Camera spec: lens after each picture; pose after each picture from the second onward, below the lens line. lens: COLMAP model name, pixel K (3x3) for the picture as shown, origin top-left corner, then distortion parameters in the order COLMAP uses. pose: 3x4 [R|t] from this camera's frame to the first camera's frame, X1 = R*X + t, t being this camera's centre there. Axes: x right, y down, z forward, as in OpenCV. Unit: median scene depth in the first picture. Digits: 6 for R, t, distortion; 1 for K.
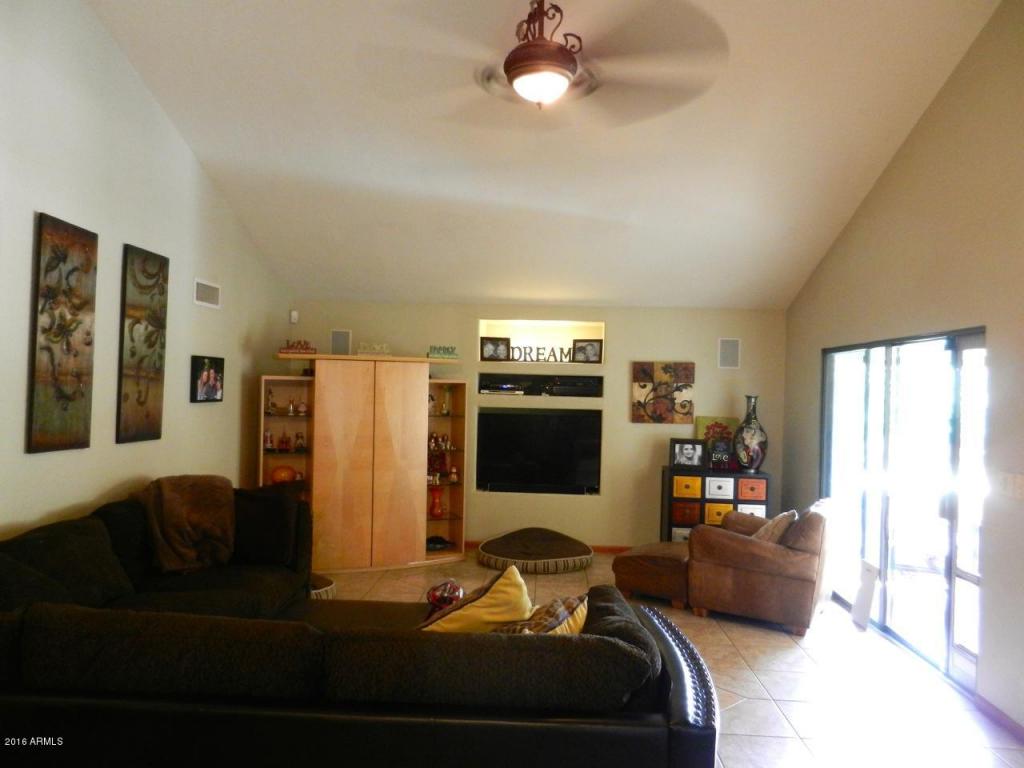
lens RADIAL K [[764.9, 0, 501.0], [0, 764.9, 381.3], [0, 0, 1]] dist [0.002844, 0.011503]
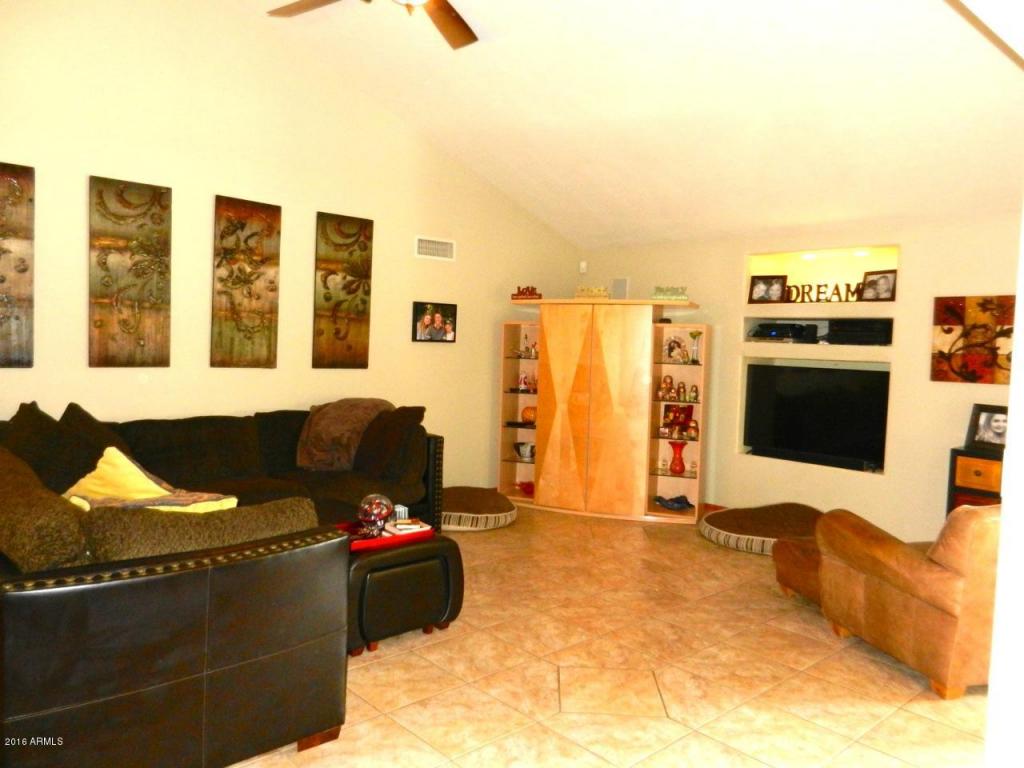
lens RADIAL K [[764.9, 0, 501.0], [0, 764.9, 381.3], [0, 0, 1]] dist [0.002844, 0.011503]
pose [[0.708527, 0.038003, -0.704660, 0.534139], [-0.011301, 0.999032, 0.042515, 0.037818], [0.705593, -0.022160, 0.708271, 0.259187]]
